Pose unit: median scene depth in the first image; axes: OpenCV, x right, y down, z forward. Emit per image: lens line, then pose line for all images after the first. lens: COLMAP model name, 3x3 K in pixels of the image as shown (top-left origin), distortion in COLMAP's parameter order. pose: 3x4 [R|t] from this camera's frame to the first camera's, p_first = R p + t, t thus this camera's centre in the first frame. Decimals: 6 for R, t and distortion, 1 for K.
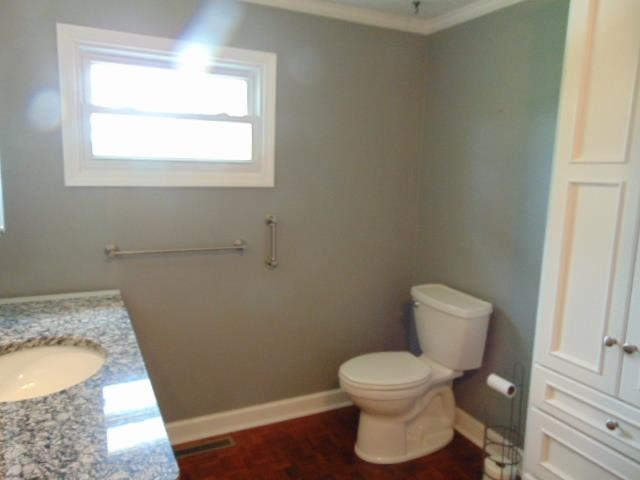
lens RADIAL K [[468.7, 0, 320.2], [0, 468.7, 238.2], [0, 0, 1]] dist [-0.002738, 0.007199]
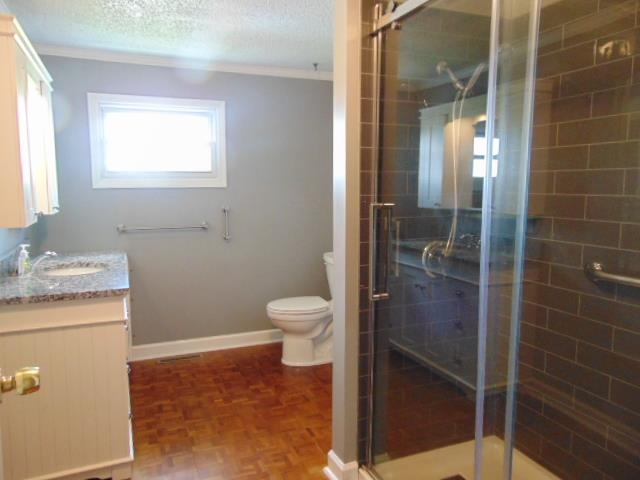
lens RADIAL K [[468.7, 0, 317.4], [0, 468.7, 240.9], [0, 0, 1]] dist [-0.002738, 0.007199]
pose [[0.996853, -0.020332, -0.076623, 0.339997], [0.018290, 0.999461, -0.027265, 0.122884], [0.077136, 0.025778, 0.996687, -0.538270]]
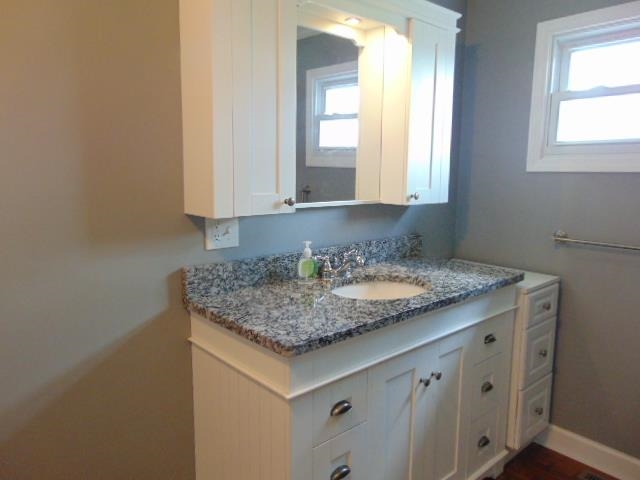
lens RADIAL K [[468.7, 0, 317.4], [0, 468.7, 236.0], [0, 0, 1]] dist [-0.002738, 0.007199]
pose [[0.235357, 0.110152, -0.965647, 0.381586], [-0.142857, 0.986686, 0.077734, 0.020492], [0.961353, 0.119654, 0.247959, 0.250461]]
